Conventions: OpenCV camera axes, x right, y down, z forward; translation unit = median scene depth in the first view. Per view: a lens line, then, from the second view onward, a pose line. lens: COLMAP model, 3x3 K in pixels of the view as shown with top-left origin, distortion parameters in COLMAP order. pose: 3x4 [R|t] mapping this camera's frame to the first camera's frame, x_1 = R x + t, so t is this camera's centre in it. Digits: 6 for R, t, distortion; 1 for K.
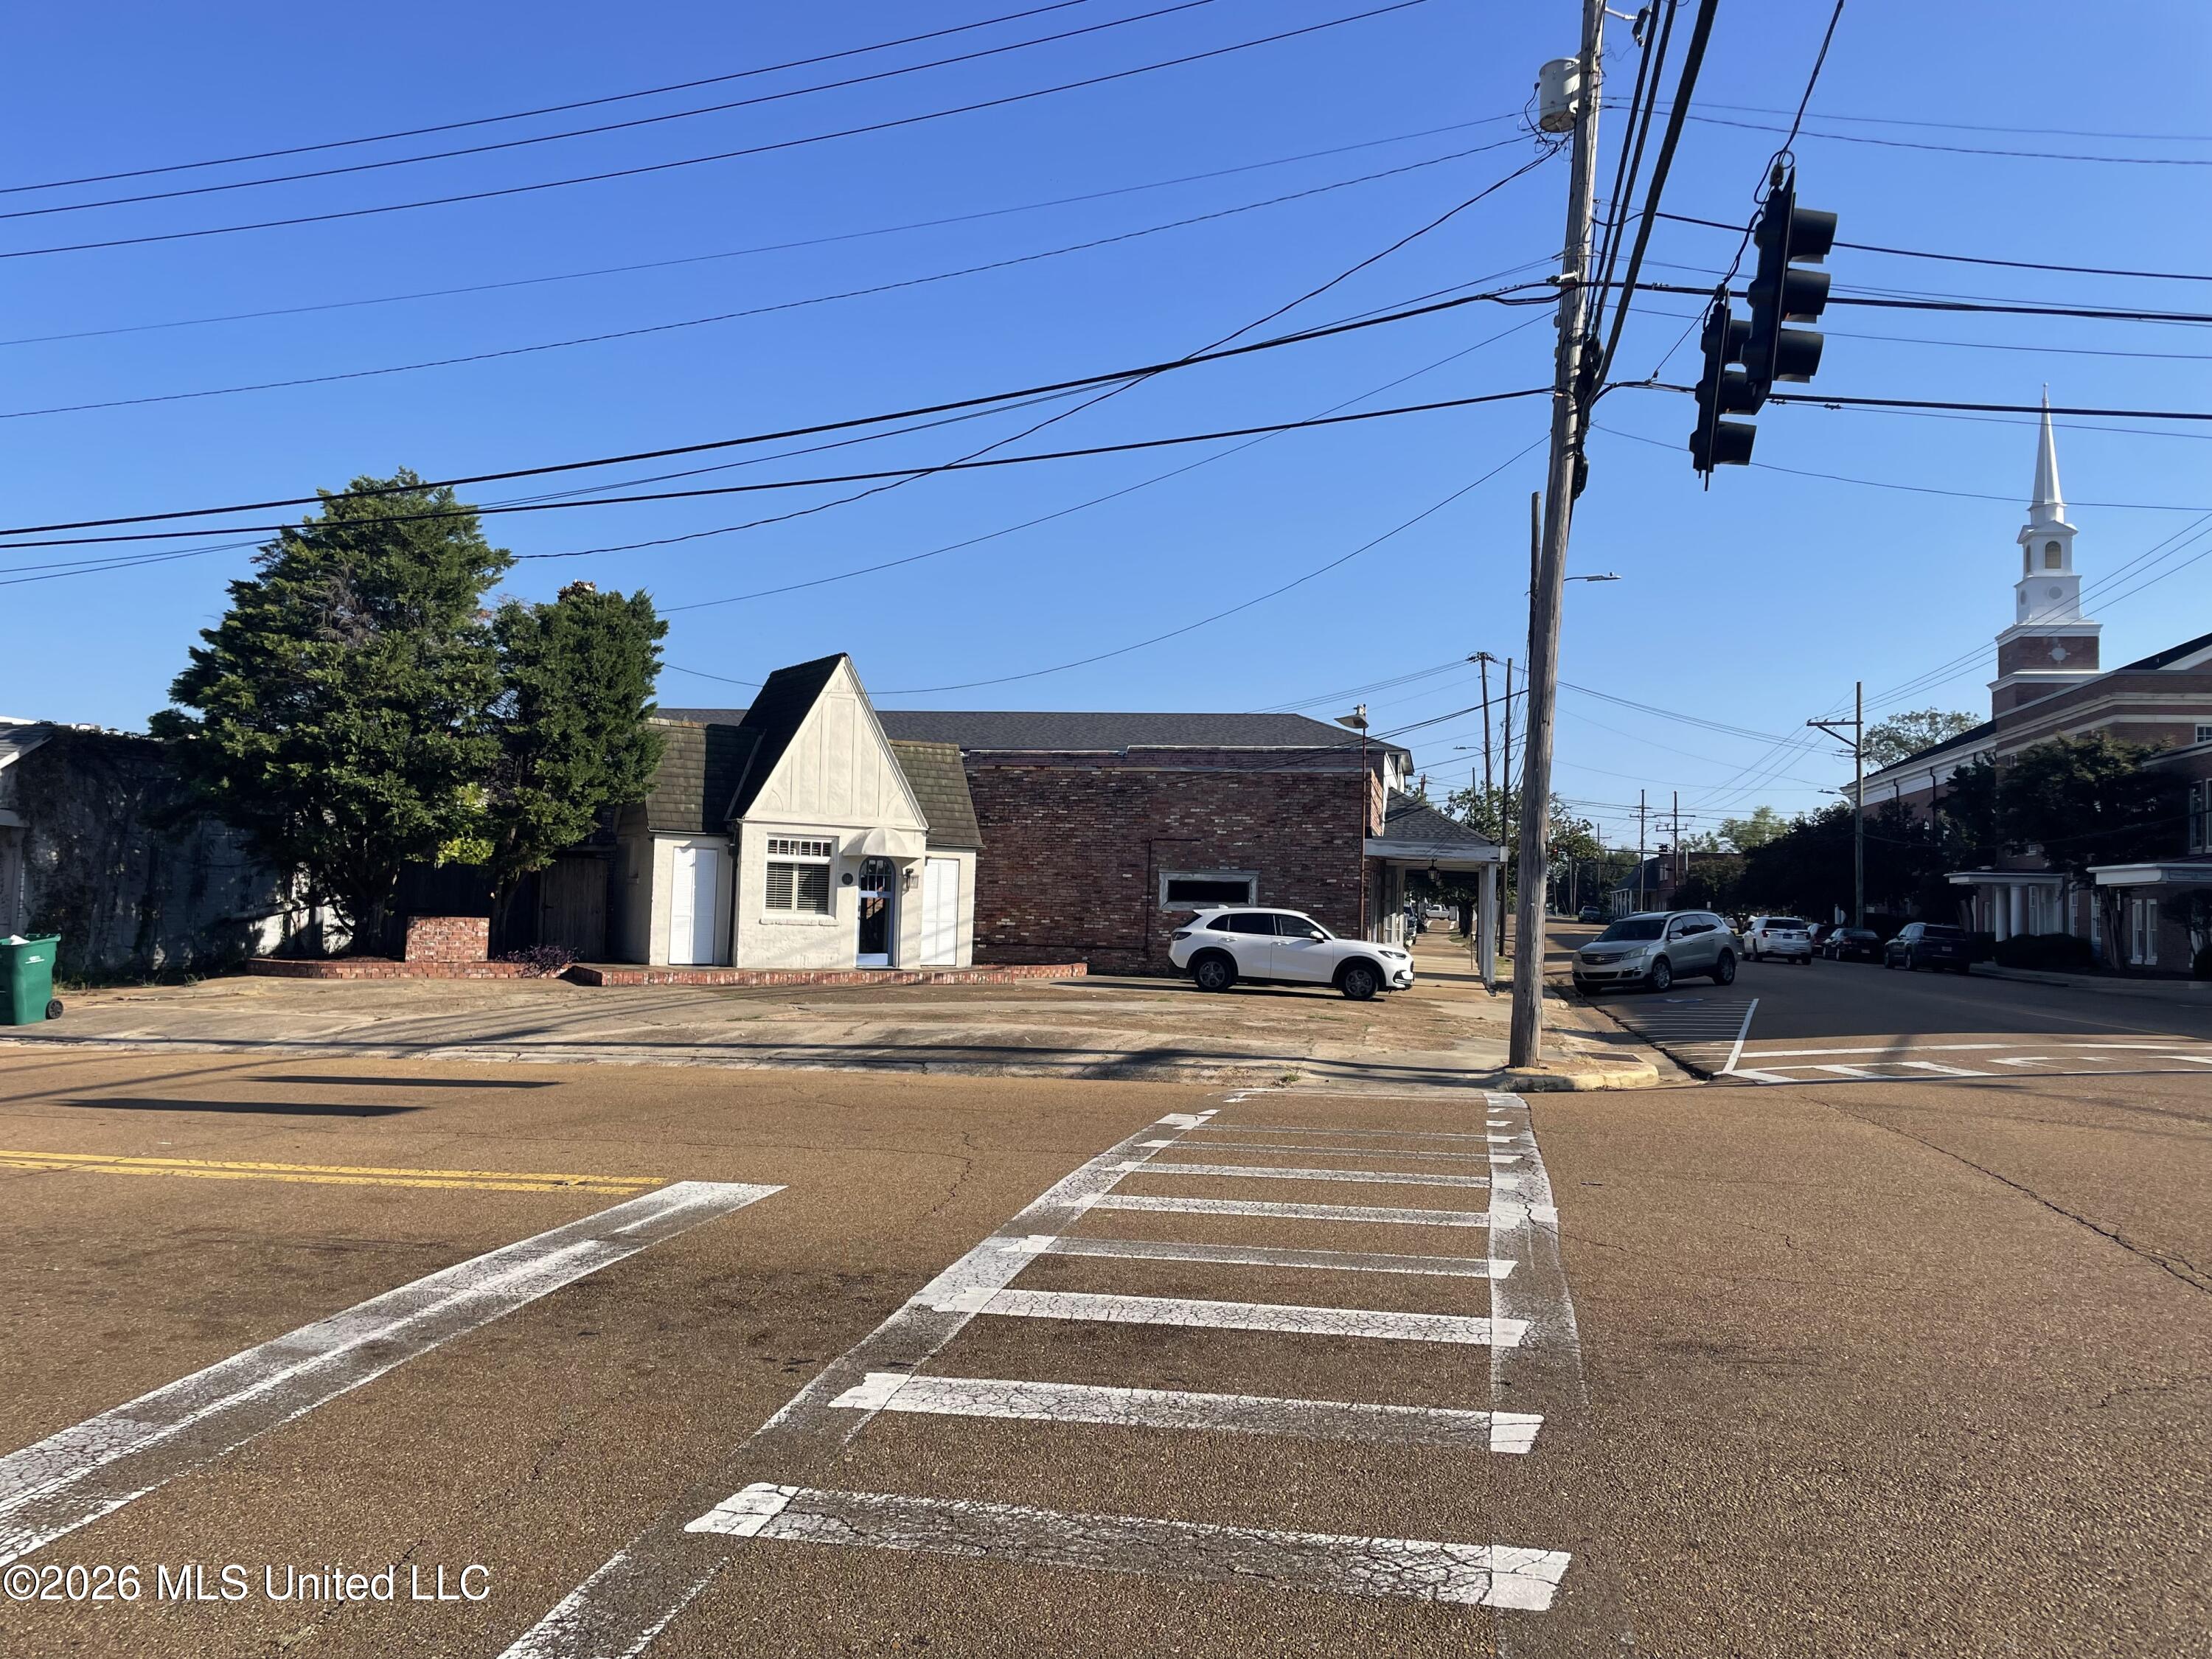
lens RADIAL K [[1678.8, 0, 1120.9], [0, 1678.8, 814.7], [0, 0, 1]] dist [0.111482, -0.150722]
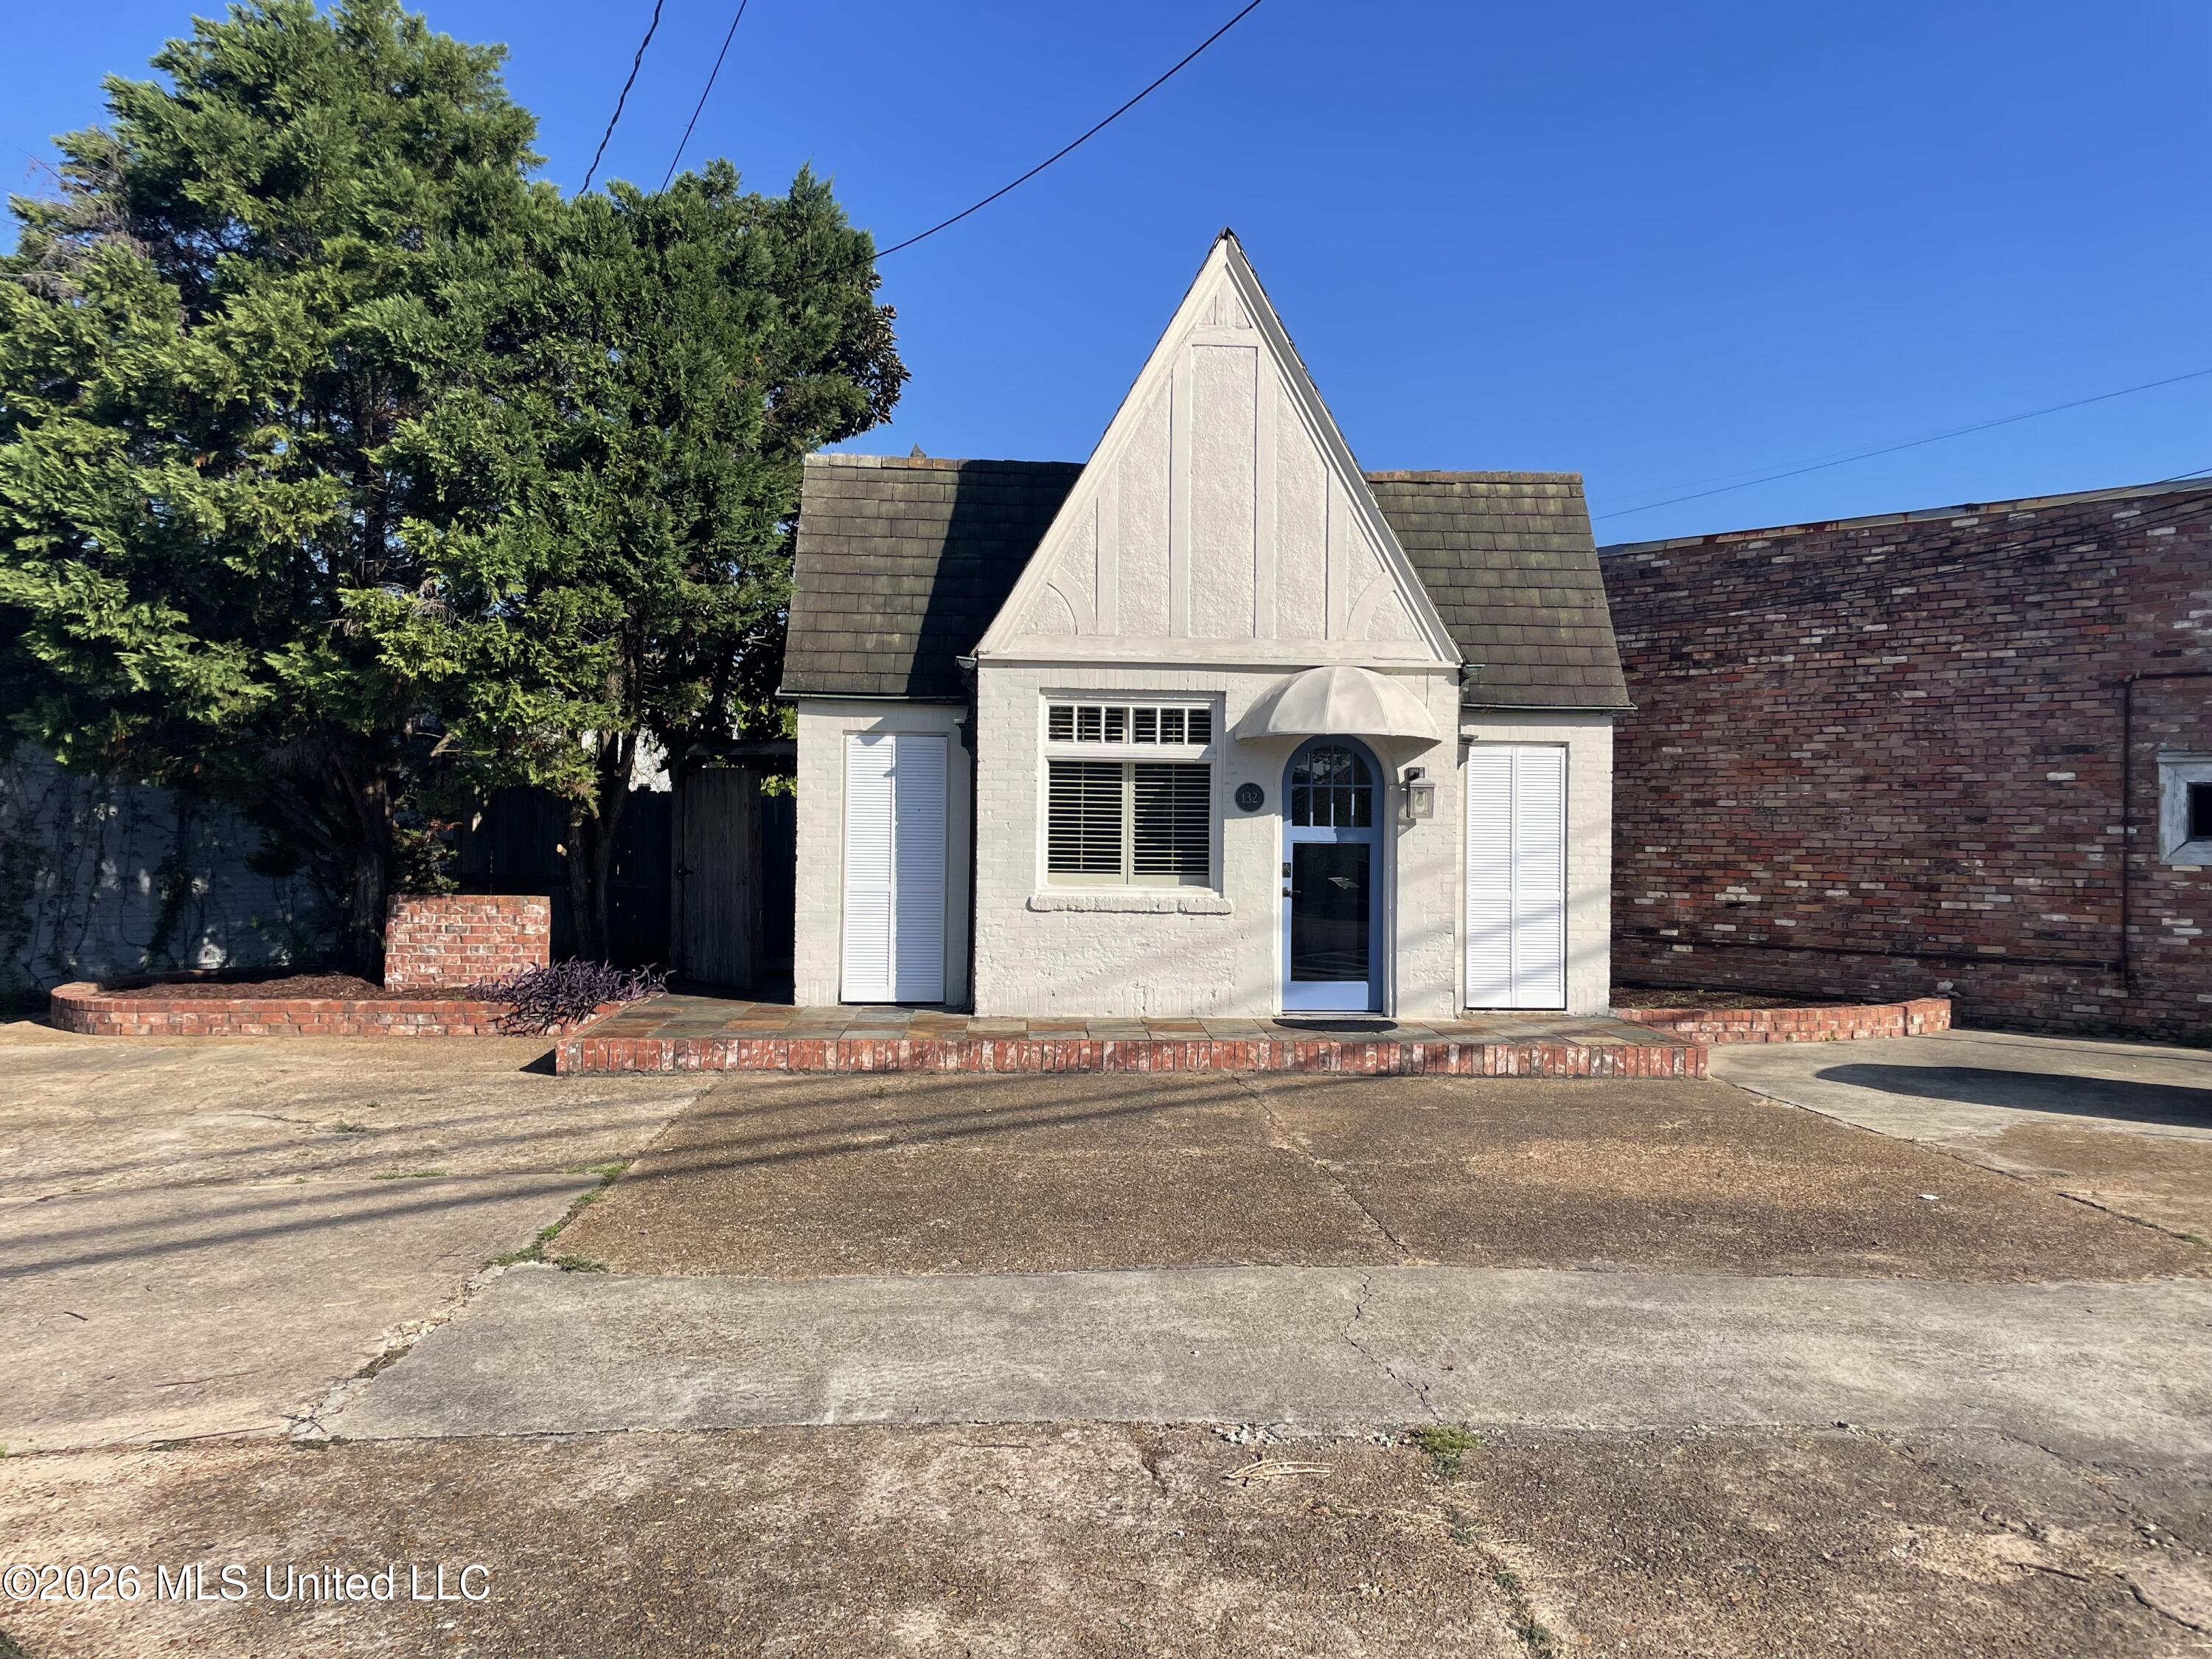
lens RADIAL K [[1678.8, 0, 1120.9], [0, 1678.8, 814.7], [0, 0, 1]] dist [0.111482, -0.150722]
pose [[0.876212, -0.023968, -0.481330, 0.004203], [0.039237, 0.998995, 0.021681, 0.032470], [0.480326, -0.037883, 0.876271, 0.634367]]
